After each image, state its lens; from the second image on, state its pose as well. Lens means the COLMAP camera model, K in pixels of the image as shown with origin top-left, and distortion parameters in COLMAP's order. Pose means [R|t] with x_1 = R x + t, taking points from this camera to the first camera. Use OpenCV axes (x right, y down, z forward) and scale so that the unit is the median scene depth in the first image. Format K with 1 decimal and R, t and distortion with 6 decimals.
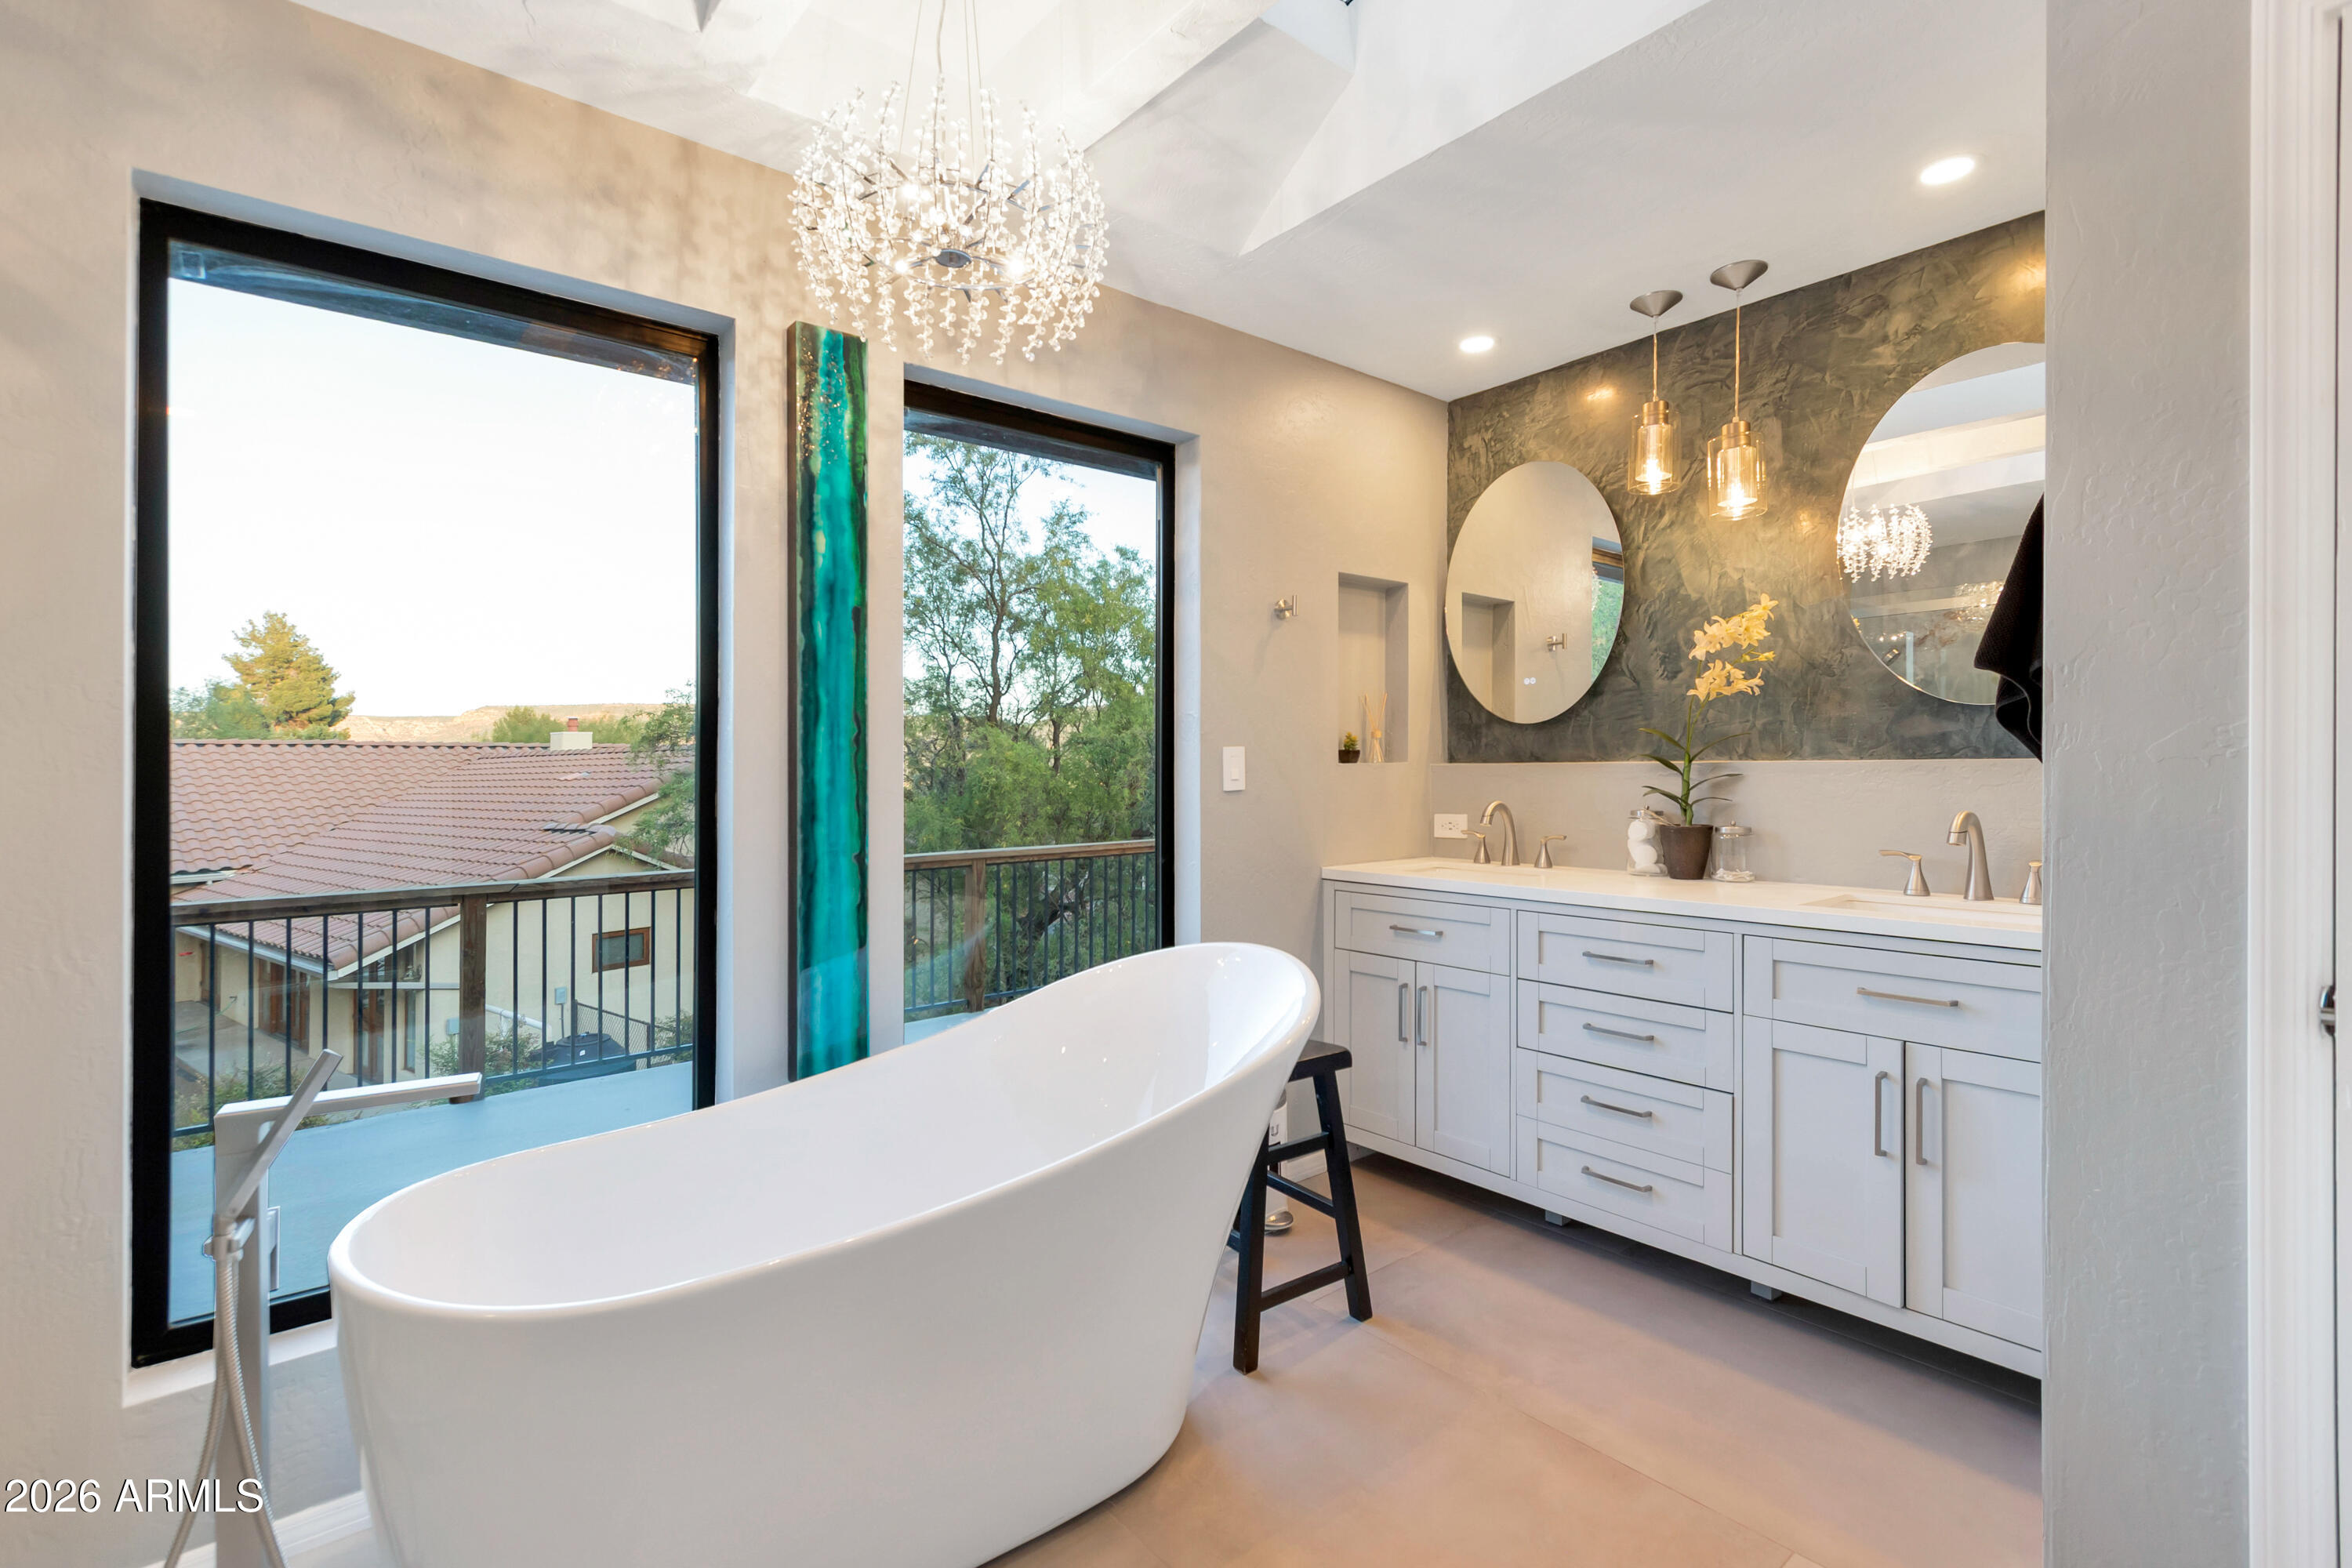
lens RADIAL K [[1073.7, 0, 1170.8], [0, 1073.7, 784.5], [0, 0, 1]] dist [0.003220, -0.004087]
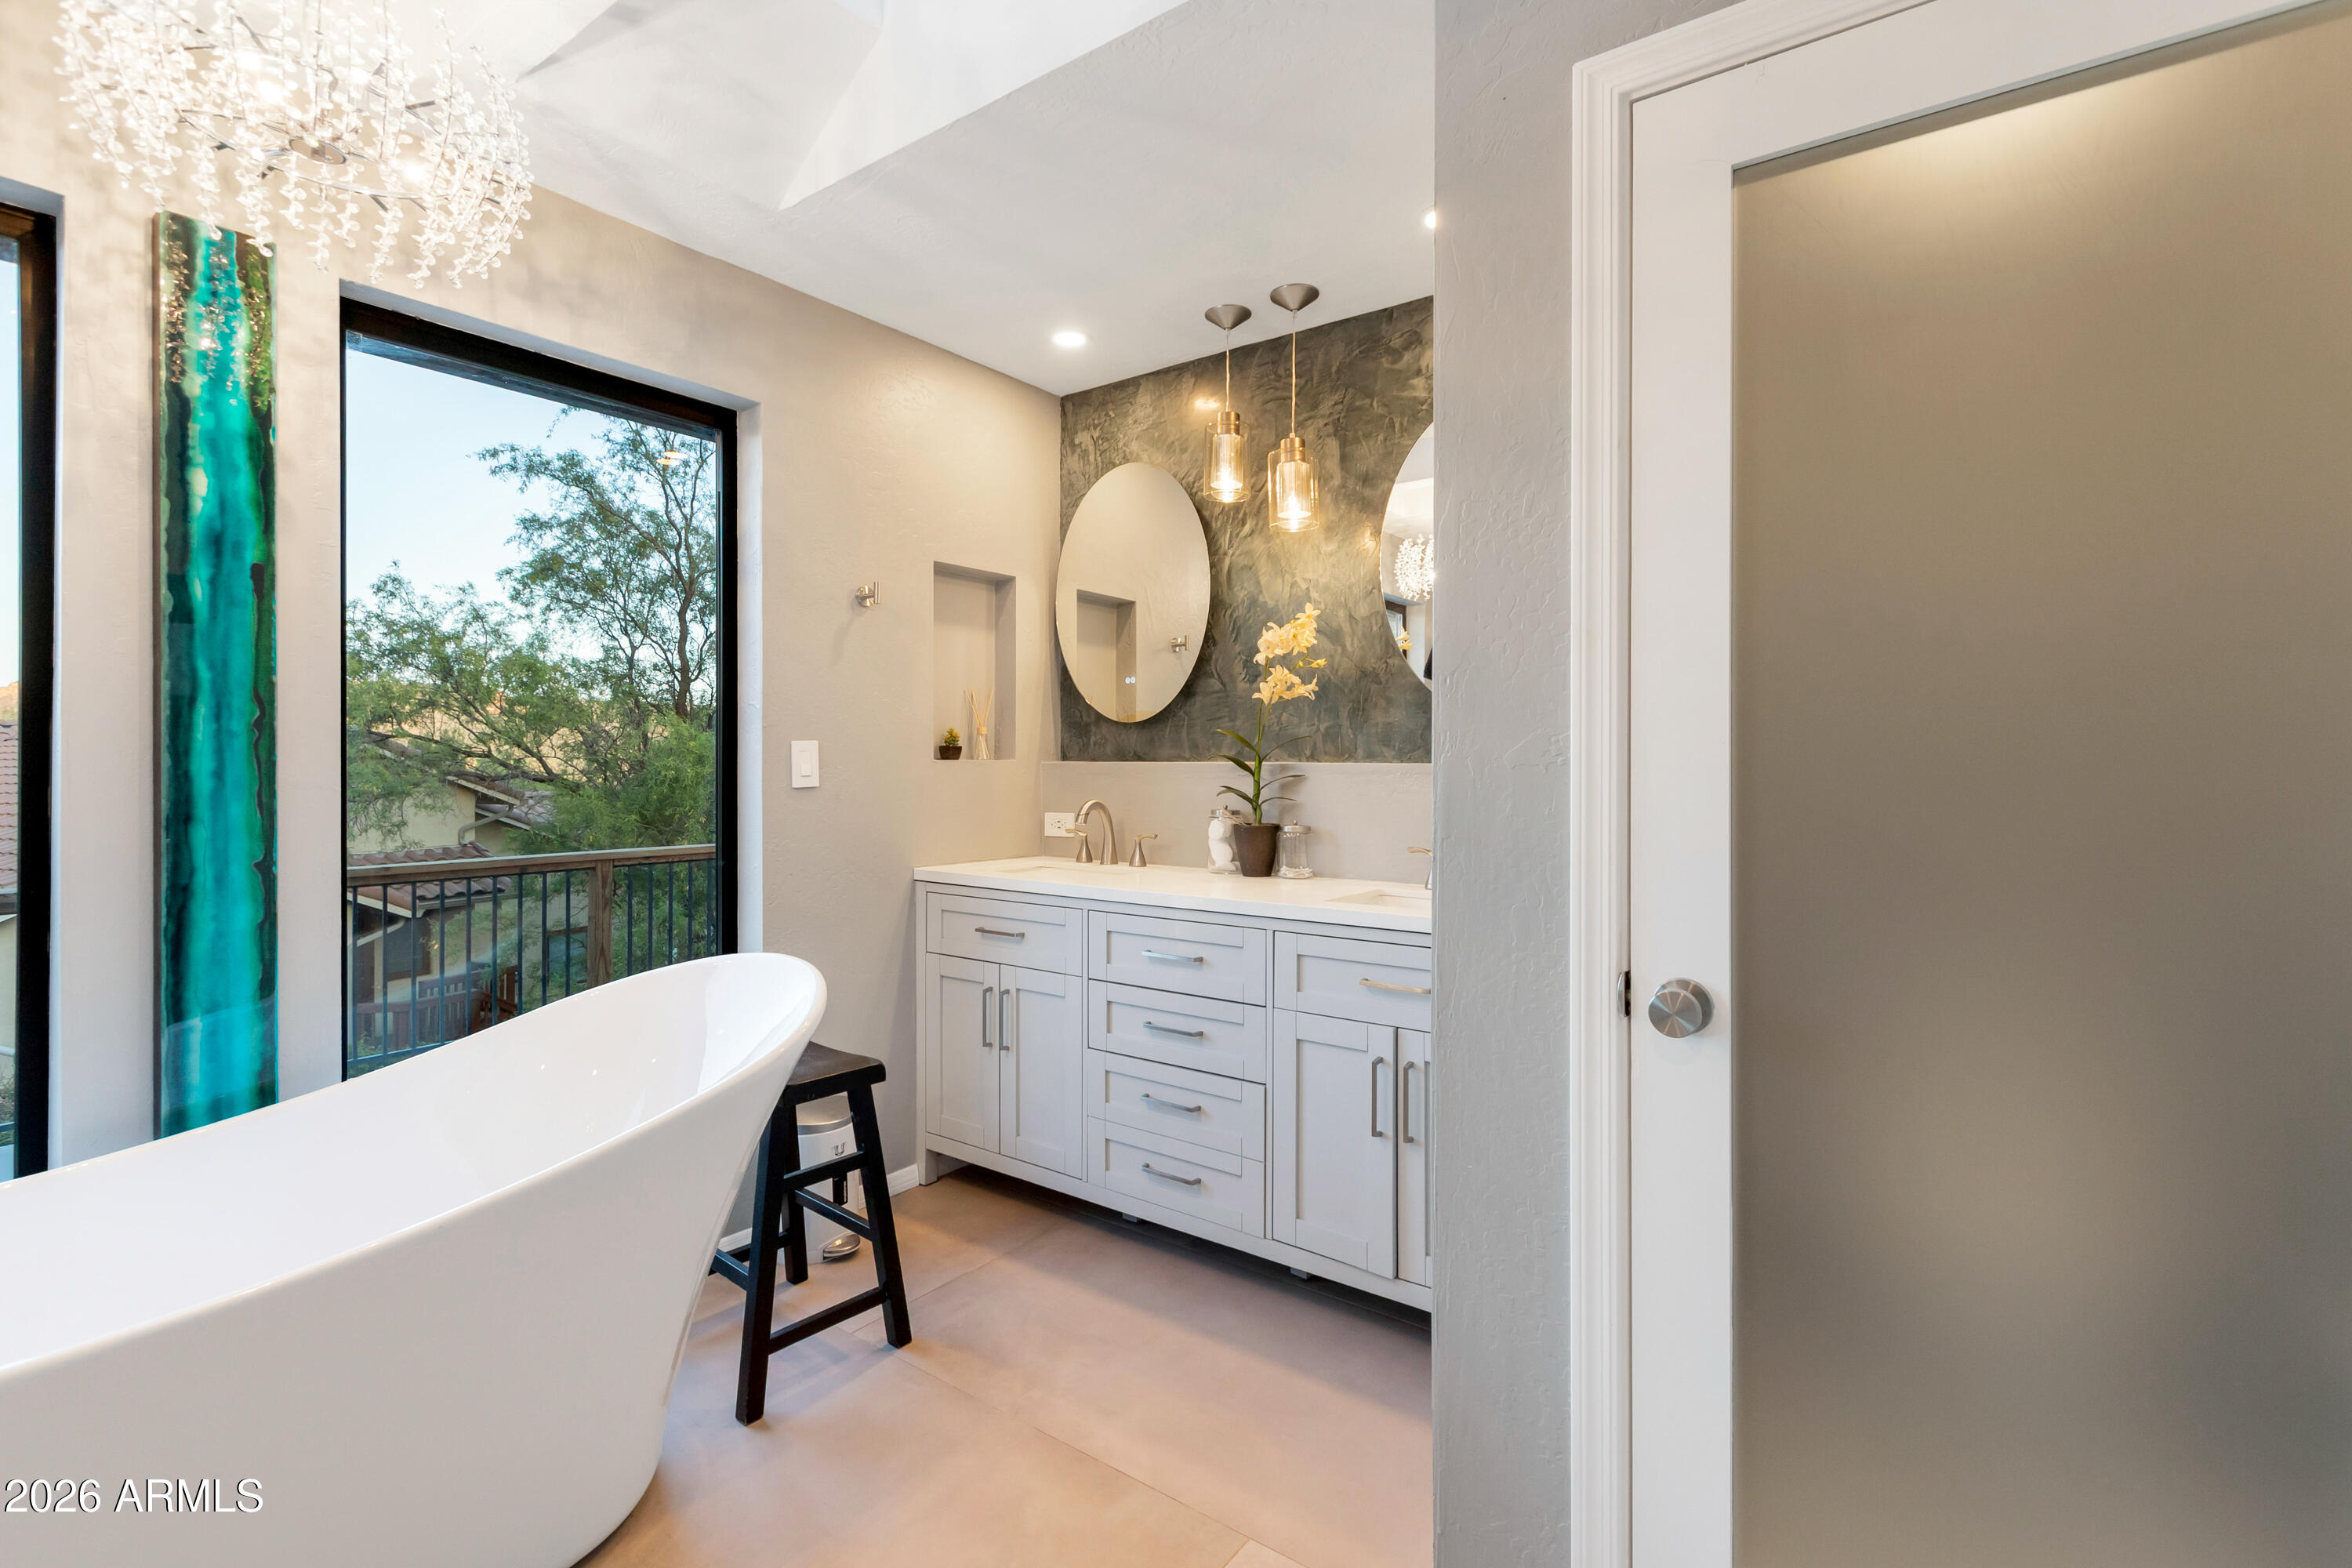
lens RADIAL K [[1073.7, 0, 1181.5], [0, 1073.7, 778.3], [0, 0, 1]] dist [0.003220, -0.004087]
pose [[0.968870, 0.009083, 0.247404, 0.172825], [-0.008601, 0.999958, -0.003029, -0.002719], [-0.247422, 0.000807, 0.968908, 0.017013]]
